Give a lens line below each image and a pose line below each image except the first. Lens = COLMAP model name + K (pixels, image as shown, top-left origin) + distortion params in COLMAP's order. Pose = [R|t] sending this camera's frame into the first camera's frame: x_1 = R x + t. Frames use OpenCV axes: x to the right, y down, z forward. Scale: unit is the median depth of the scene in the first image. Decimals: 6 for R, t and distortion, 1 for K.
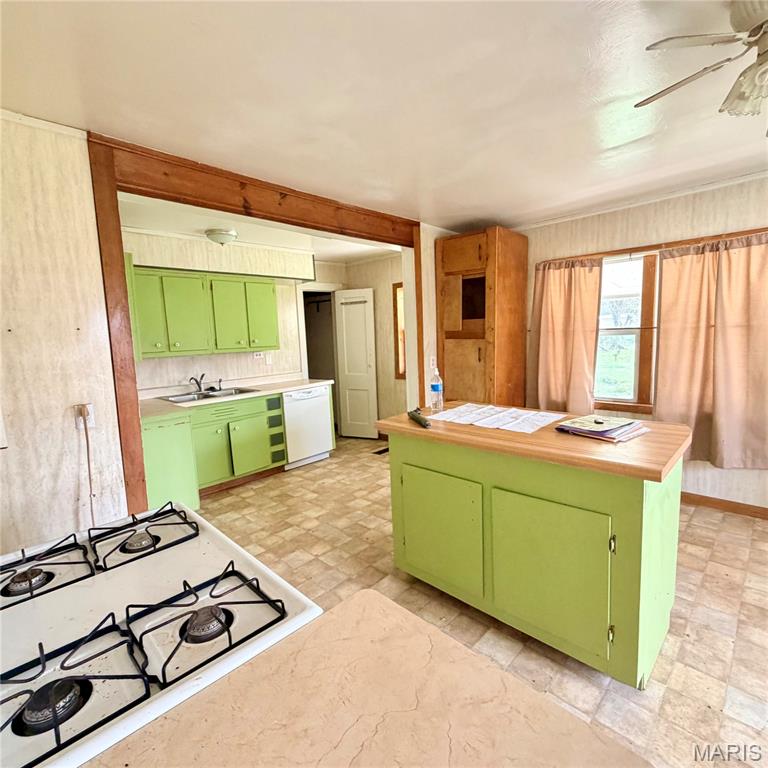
lens RADIAL K [[410.2, 0, 377.2], [0, 410.2, 384.3], [0, 0, 1]] dist [0.004712, -0.002484]
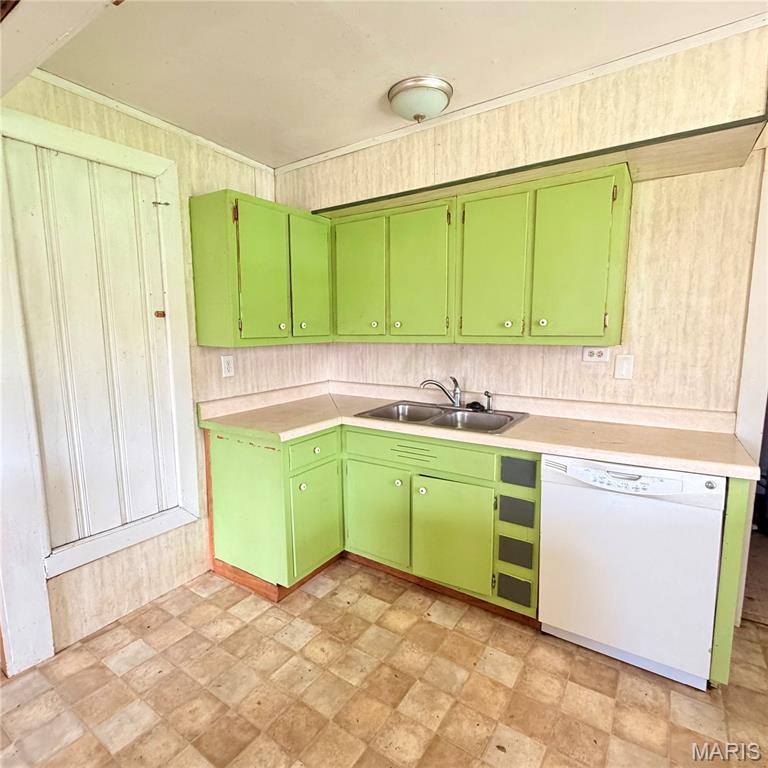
lens RADIAL K [[430.2, 0, 386.8], [0, 430.2, 384.7], [0, 0, 1]] dist [0.016903, -0.002695]
pose [[0.196625, 0.172641, -0.965160, 0.160970], [-0.121772, 0.981055, 0.150677, -0.106422], [0.972887, 0.087903, 0.213923, 0.881236]]
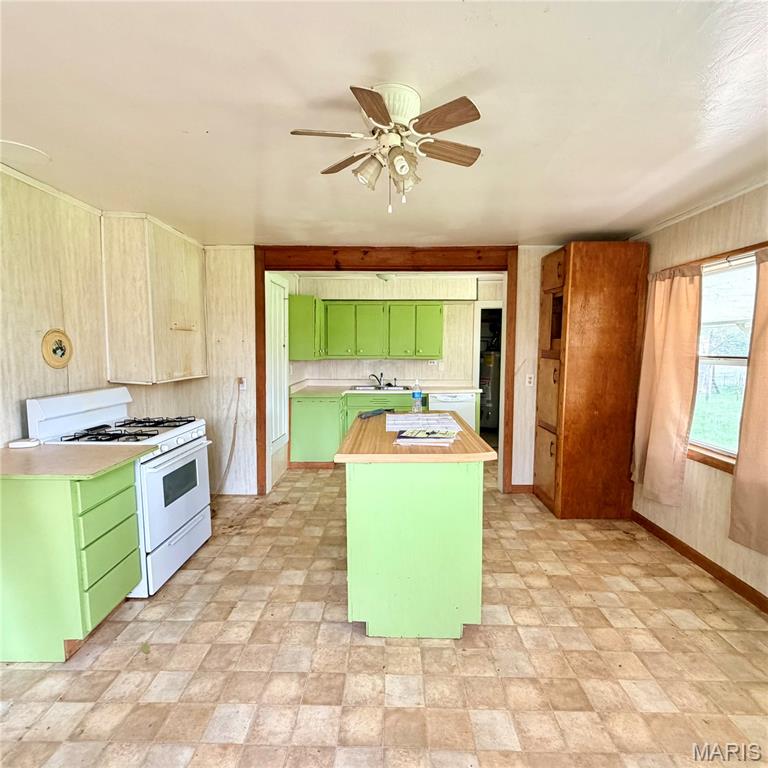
lens RADIAL K [[410.2, 0, 378.4], [0, 410.2, 385.0], [0, 0, 1]] dist [0.004712, -0.002484]
pose [[0.685272, 0.106506, -0.720457, 0.646201], [-0.118682, 0.992356, 0.033816, -0.033921], [0.718552, 0.062332, 0.692674, 0.038821]]
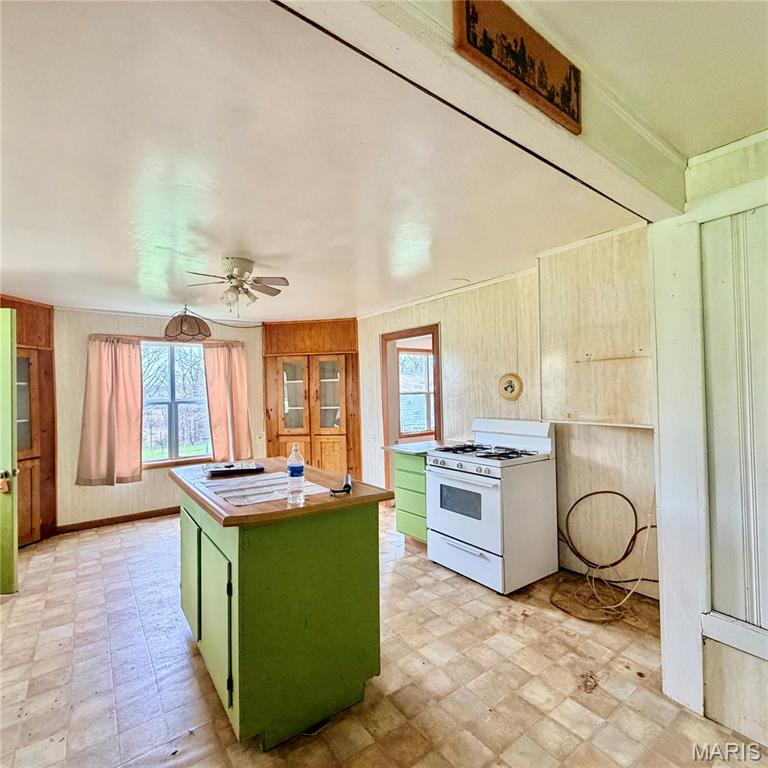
lens RADIAL K [[410.2, 0, 377.8], [0, 410.2, 388.5], [0, 0, 1]] dist [0.004712, -0.002484]
pose [[-0.985891, 0.052217, 0.159036, -0.071608], [0.069217, 0.992239, 0.103301, -0.123788], [-0.152408, 0.112851, -0.981854, 1.116526]]
